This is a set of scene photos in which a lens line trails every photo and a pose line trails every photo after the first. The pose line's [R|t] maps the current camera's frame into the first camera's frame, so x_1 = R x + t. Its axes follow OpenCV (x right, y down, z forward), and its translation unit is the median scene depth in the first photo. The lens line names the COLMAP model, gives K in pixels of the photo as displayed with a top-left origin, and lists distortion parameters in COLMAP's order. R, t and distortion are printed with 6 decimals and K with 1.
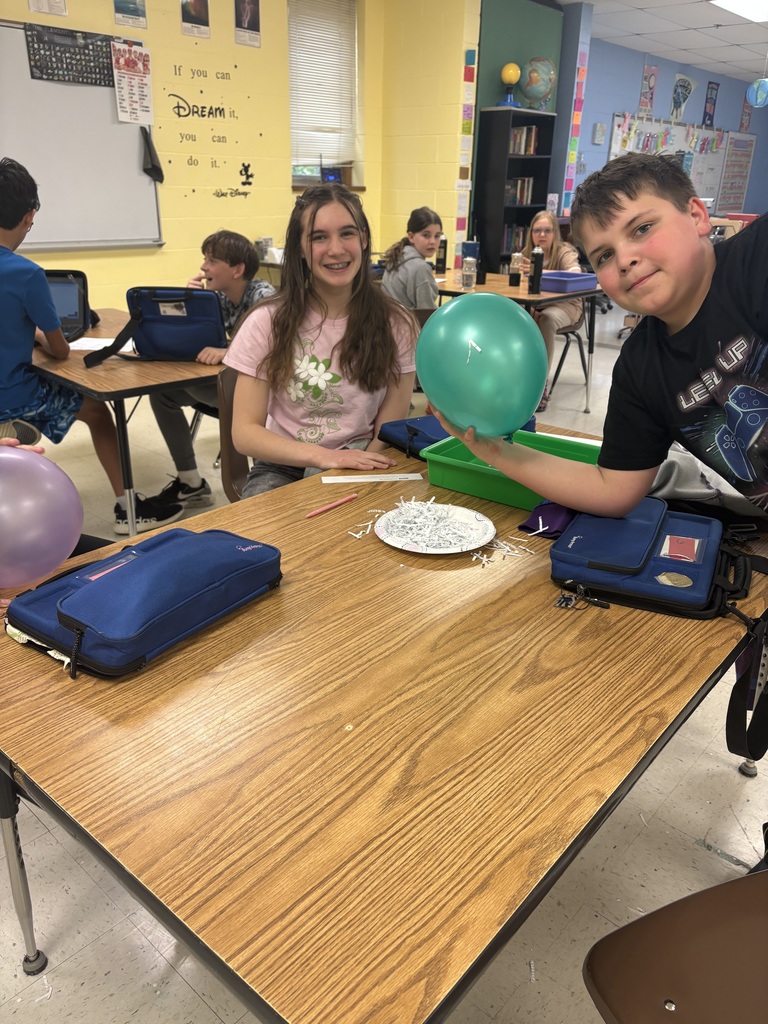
lens RADIAL K [[768.8, 0, 383.7], [0, 768.8, 511.2], [0, 0, 1]] dist [-0.004854, -0.006194]
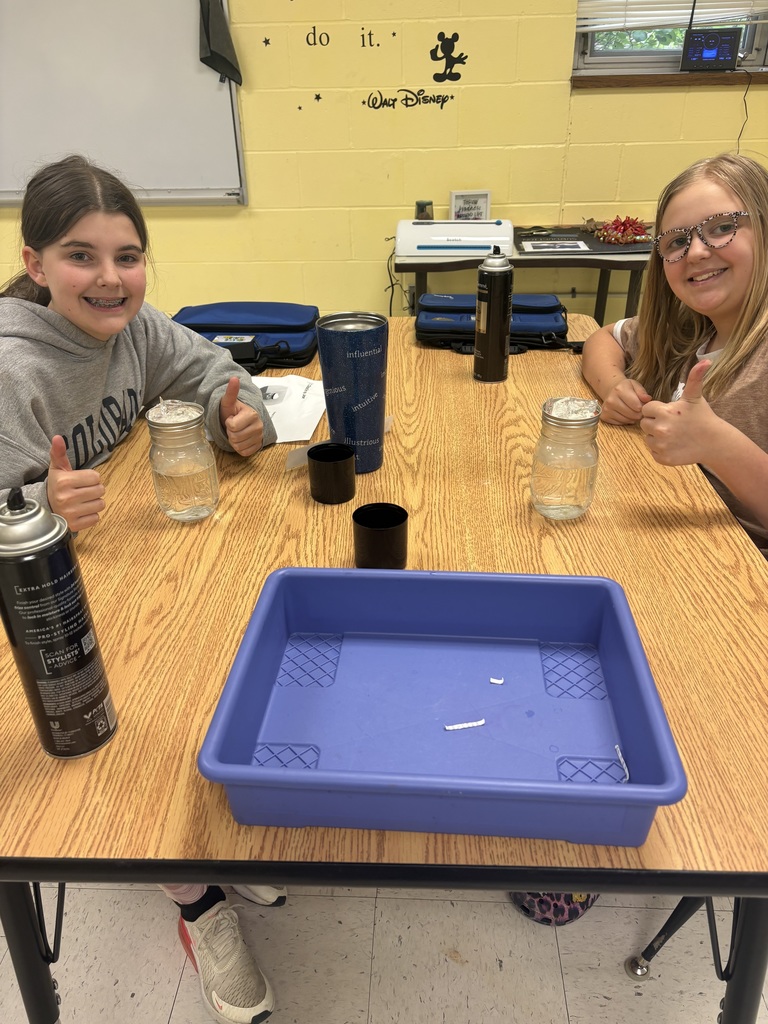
lens RADIAL K [[768.8, 0, 384.4], [0, 768.8, 513.3], [0, 0, 1]] dist [-0.004854, -0.006194]
pose [[0.631190, 0.339490, -0.697385, 0.233937], [-0.270173, 0.939046, 0.212603, -0.265421], [0.727053, 0.054222, 0.684437, 0.667491]]
